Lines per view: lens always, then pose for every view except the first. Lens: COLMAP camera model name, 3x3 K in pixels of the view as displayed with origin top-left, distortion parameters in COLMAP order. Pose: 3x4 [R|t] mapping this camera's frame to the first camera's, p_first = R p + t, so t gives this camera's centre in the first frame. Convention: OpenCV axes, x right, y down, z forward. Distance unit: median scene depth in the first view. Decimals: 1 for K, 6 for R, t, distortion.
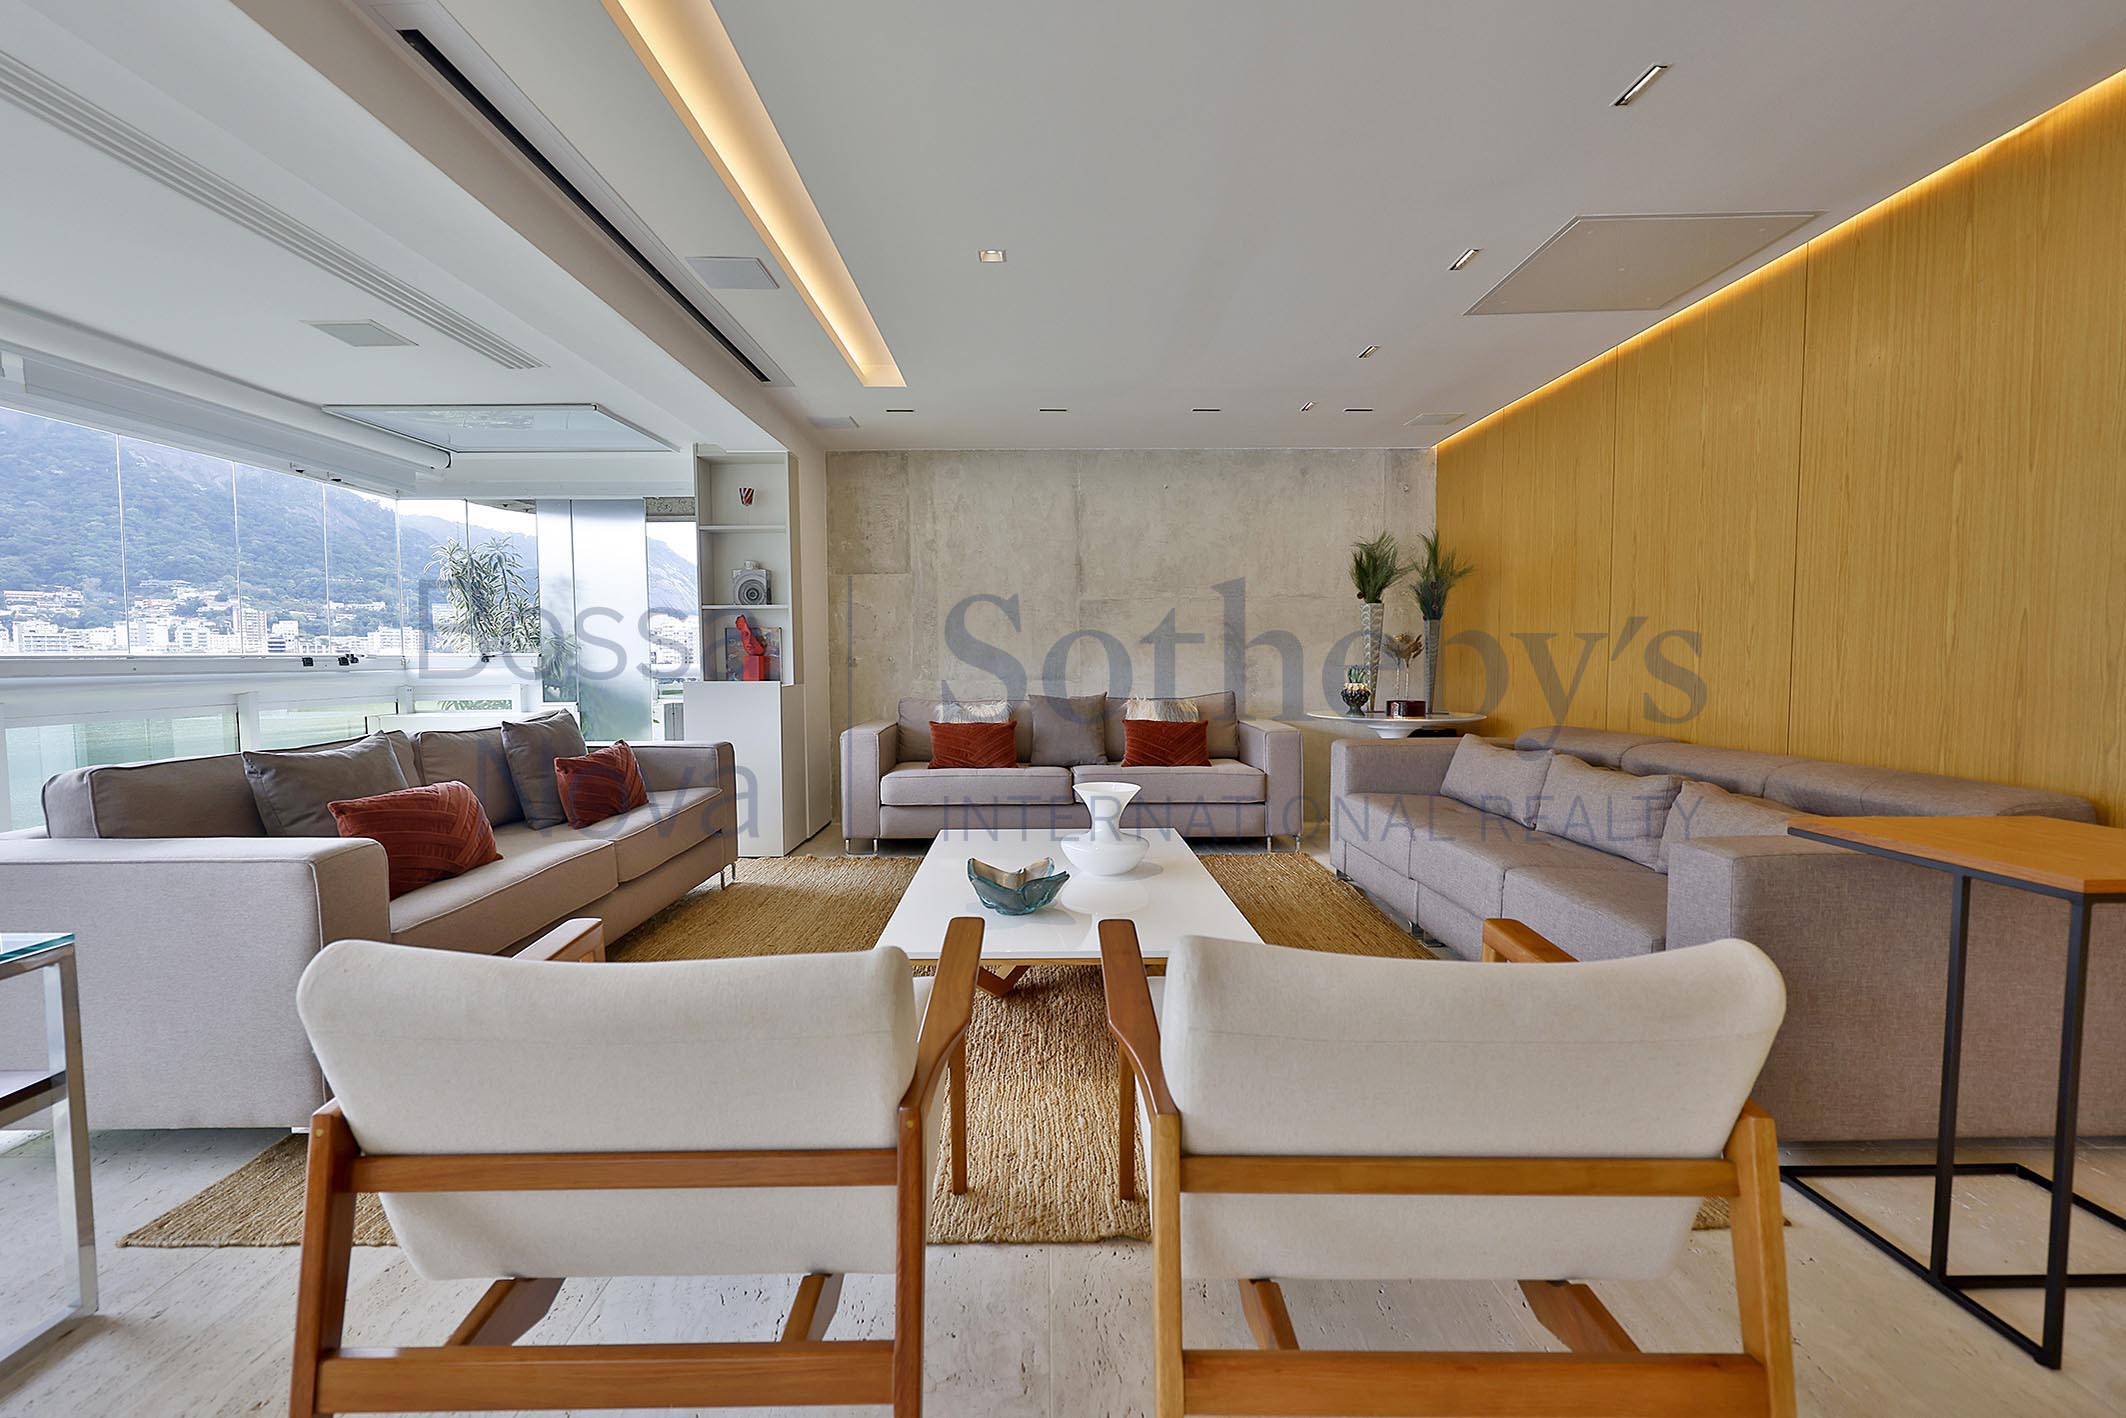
lens RADIAL K [[900.5, 0, 1049.2], [0, 900.5, 708.4], [0, 0, 1]] dist [-0.002424, 0.000373]
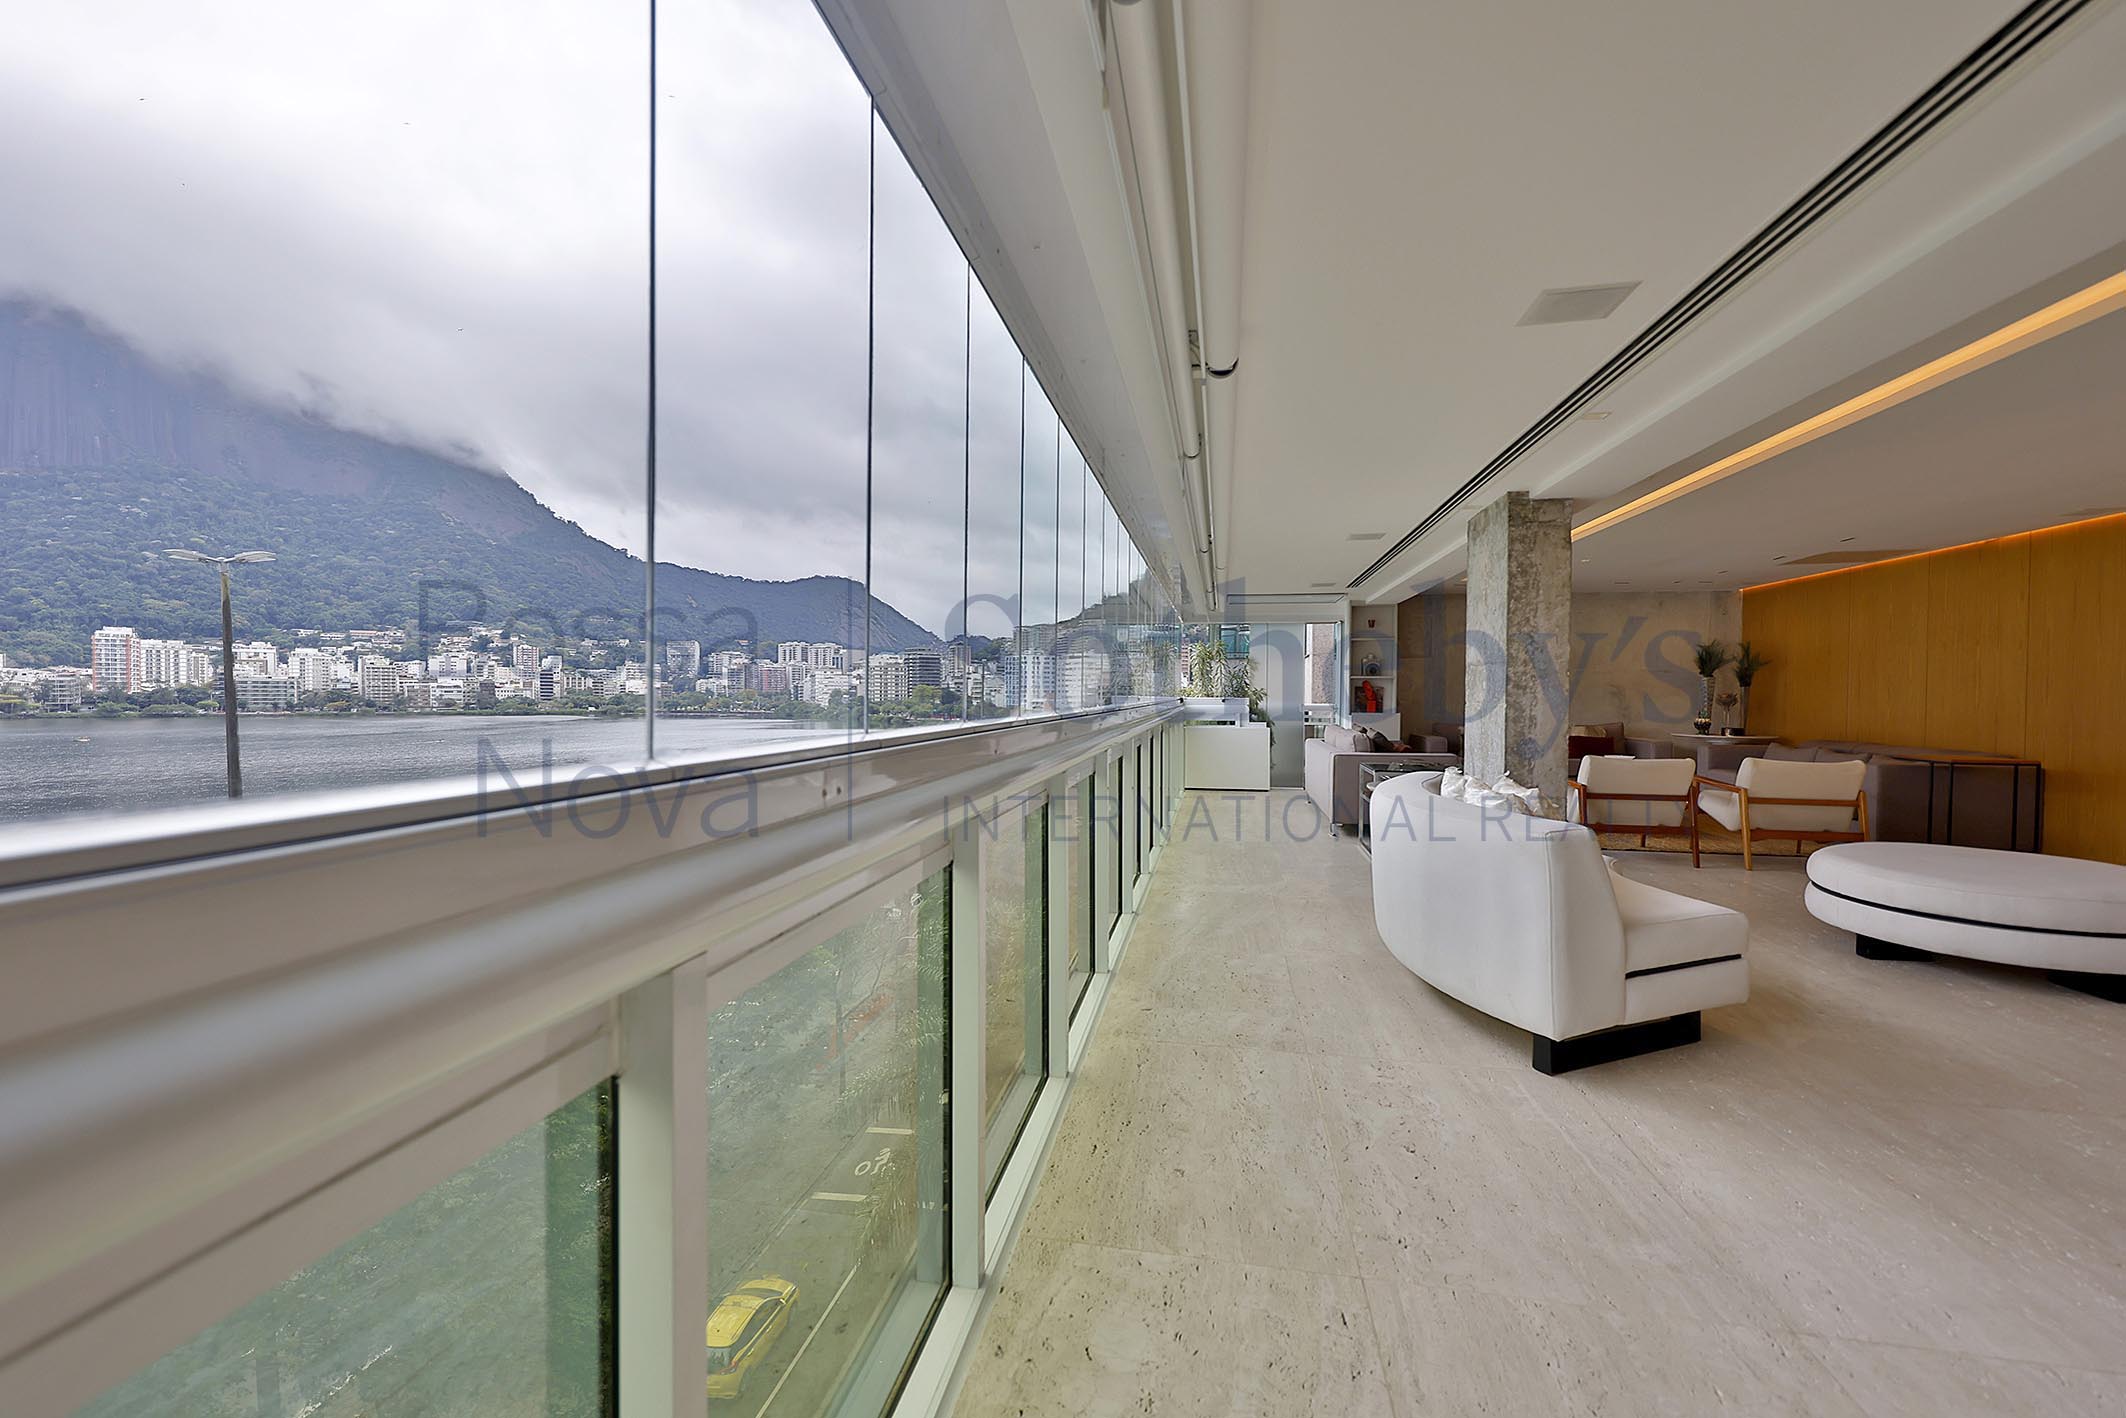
lens RADIAL K [[900.5, 0, 1049.2], [0, 900.5, 705.7], [0, 0, 1]] dist [-0.002424, 0.000373]
pose [[0.981399, 0.013522, -0.191500, -0.630918], [-0.021789, 0.998916, -0.041125, 0.051231], [0.190737, 0.044533, 0.980631, -1.105240]]
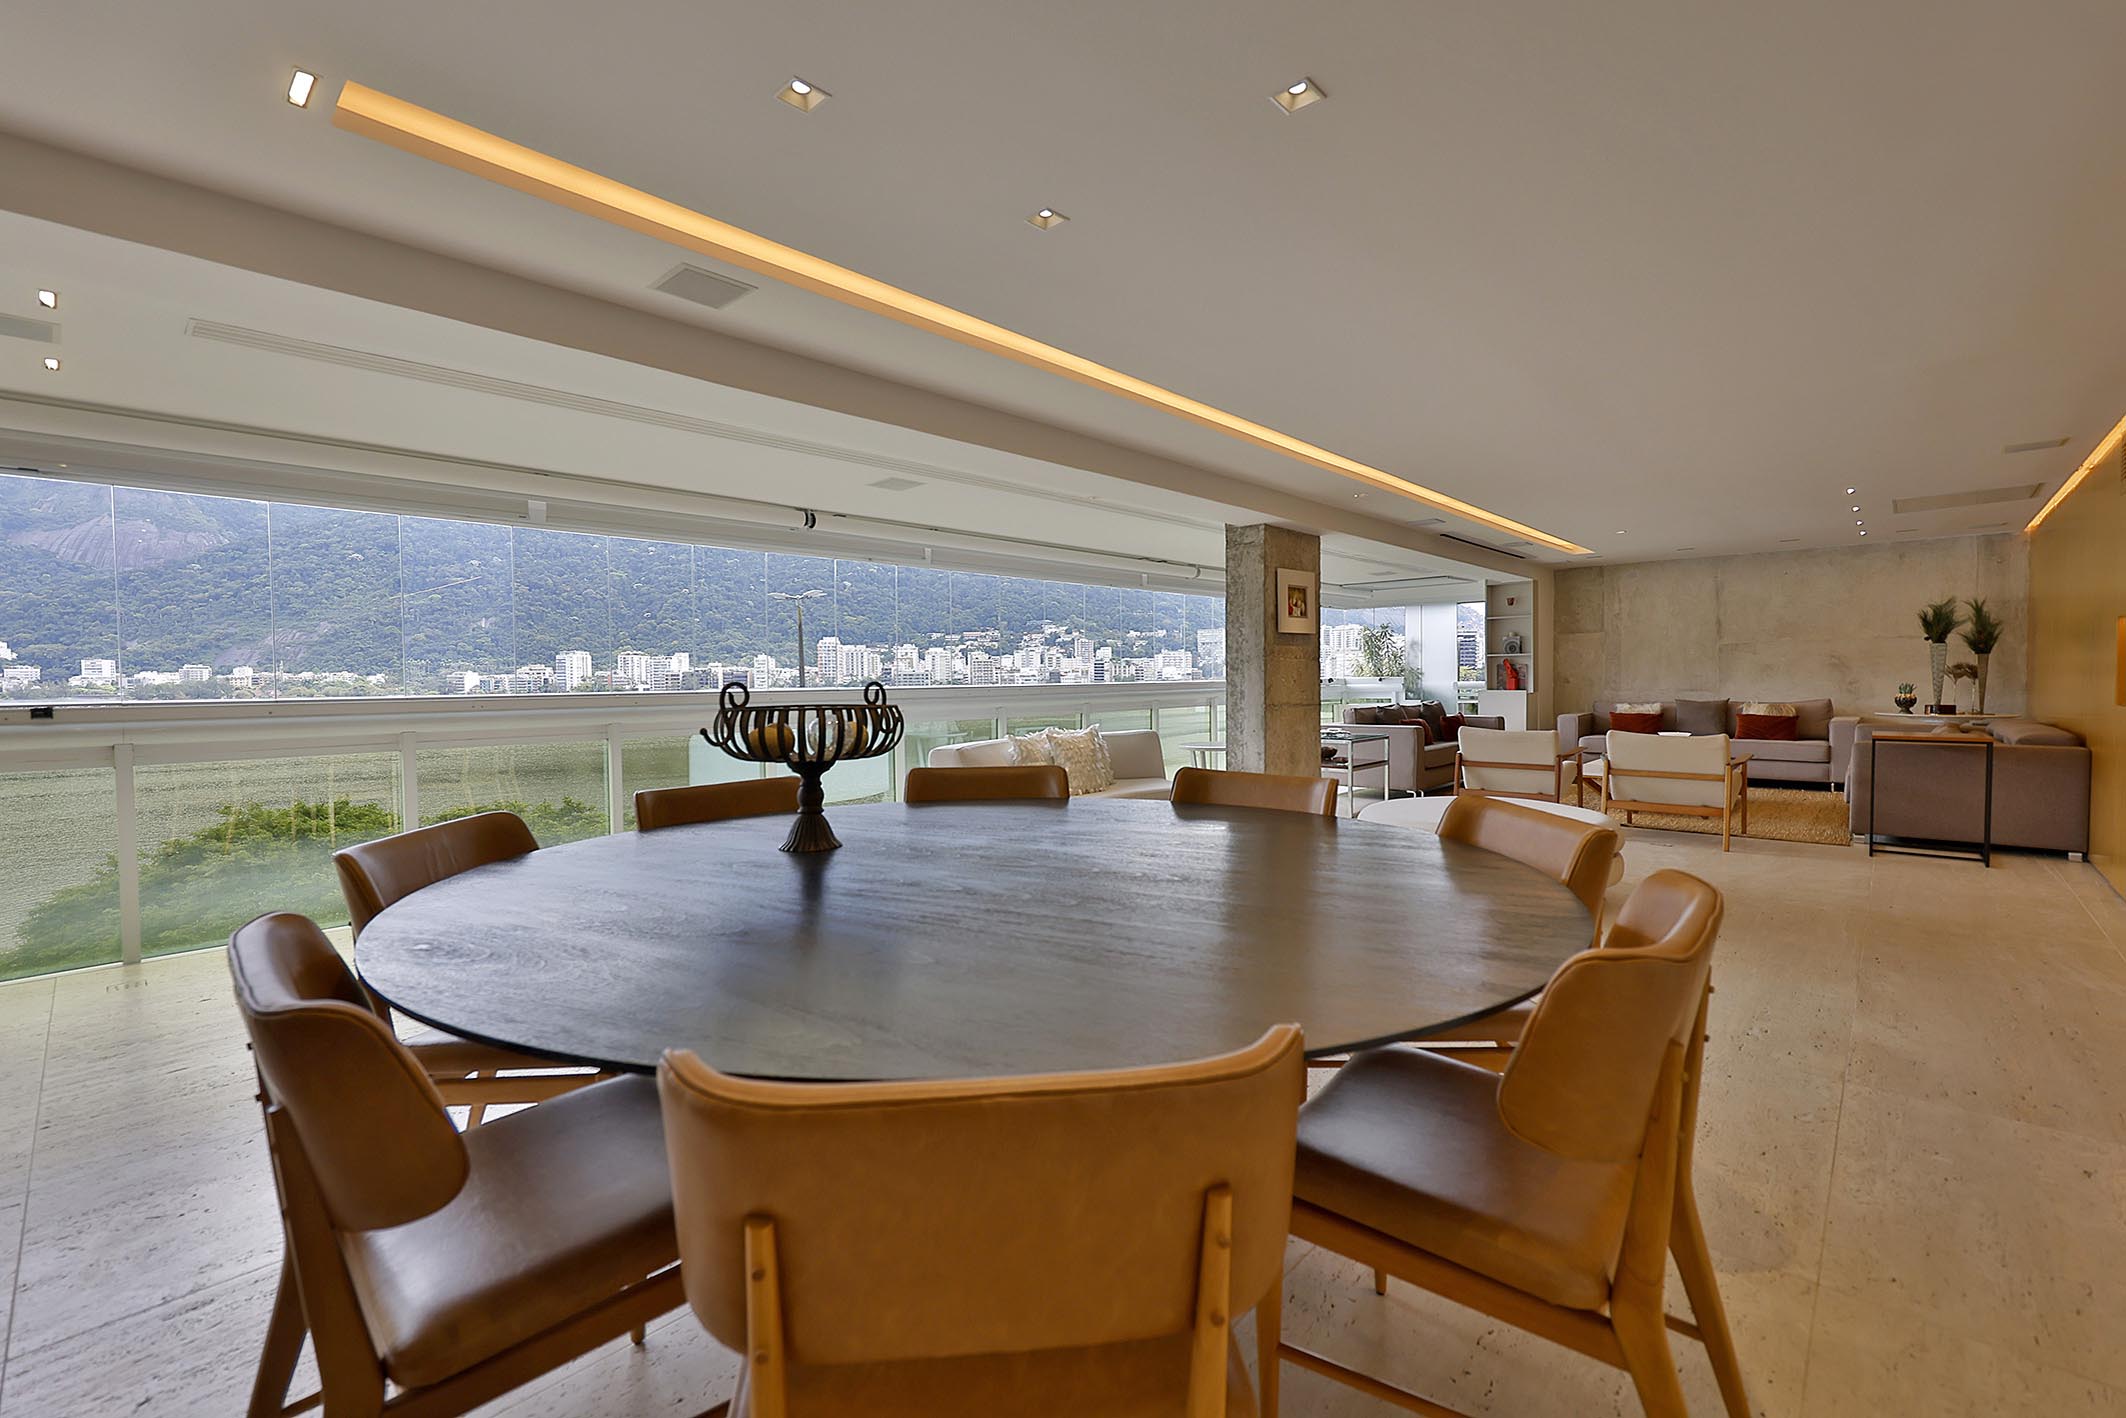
lens RADIAL K [[900.5, 0, 1050.3], [0, 900.5, 704.0], [0, 0, 1]] dist [-0.002424, 0.000373]
pose [[0.724677, 0.016377, -0.688895, 0.312213], [-0.031210, 0.999472, -0.009070, 0.050061], [0.688382, 0.028073, 0.724805, -1.168818]]
